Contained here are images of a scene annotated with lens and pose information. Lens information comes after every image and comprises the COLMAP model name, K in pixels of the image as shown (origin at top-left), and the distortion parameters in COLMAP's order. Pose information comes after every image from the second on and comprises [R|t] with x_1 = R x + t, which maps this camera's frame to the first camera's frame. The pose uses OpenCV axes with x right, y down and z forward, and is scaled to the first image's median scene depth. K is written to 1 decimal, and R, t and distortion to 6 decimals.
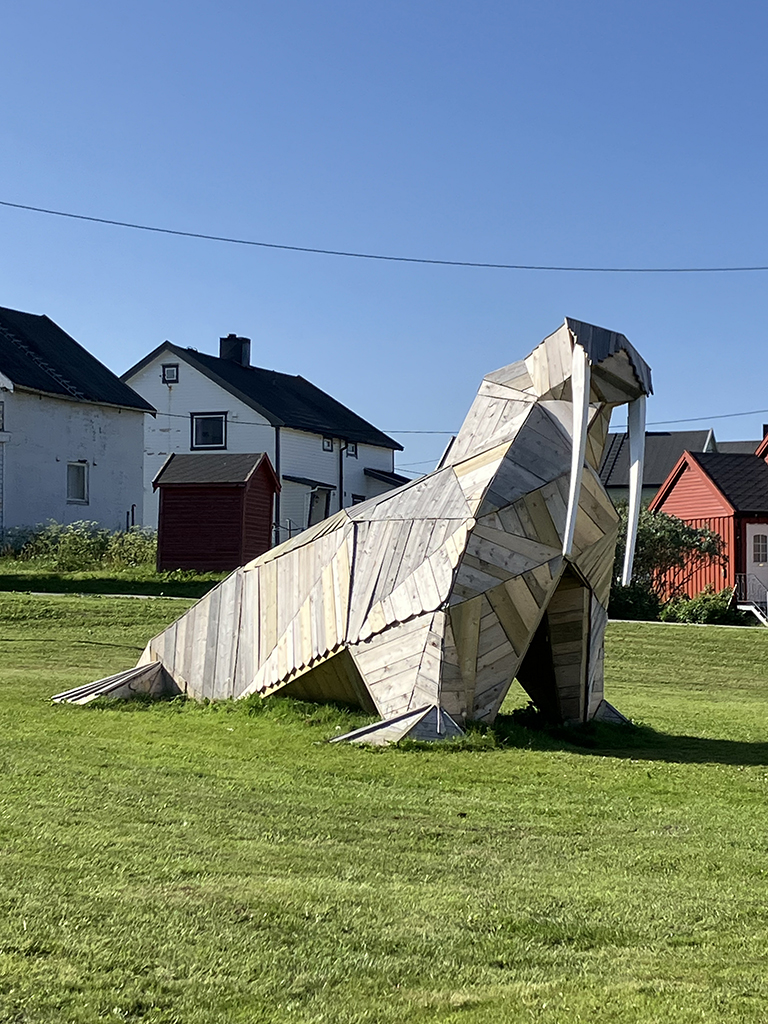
lens RADIAL K [[2065.7, 0, 383.8], [0, 2065.7, 512.5], [0, 0, 1]] dist [-0.004936, 0.000000]
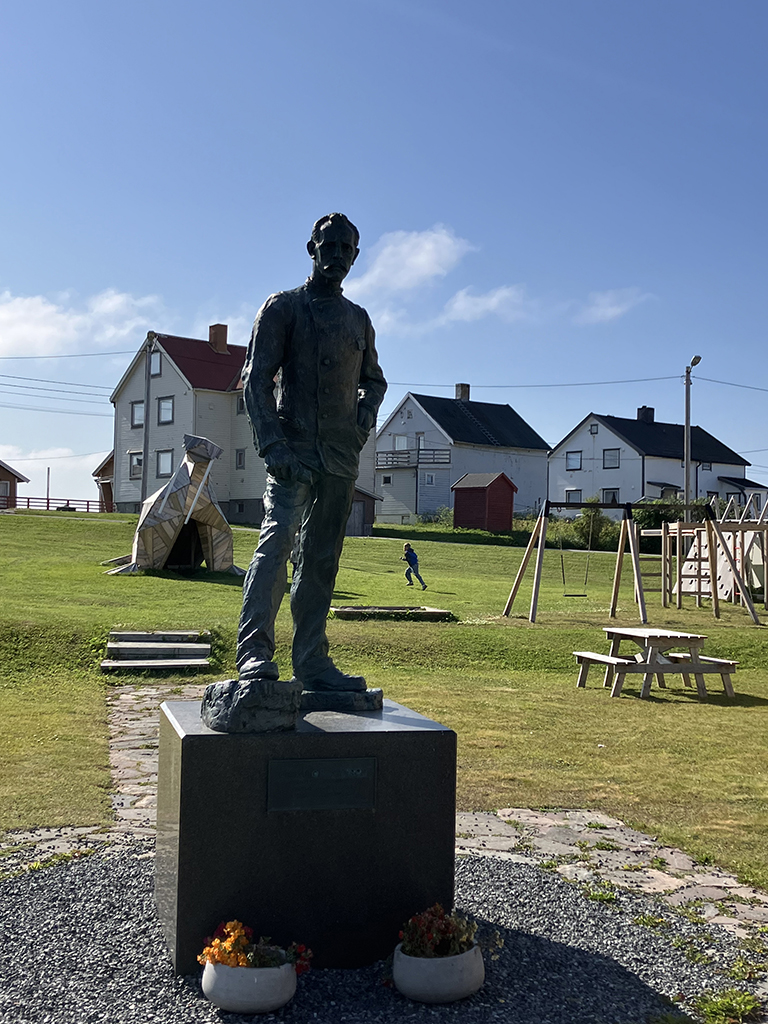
lens RADIAL K [[1284.5, 0, 384.1], [0, 1284.5, 511.7], [0, 0, 1]] dist [0.002645, 0.000000]
pose [[0.847238, -0.002450, -0.531207, 0.365012], [0.005506, 0.999976, 0.004171, 0.003182], [0.531184, -0.006458, 0.847232, -0.113414]]
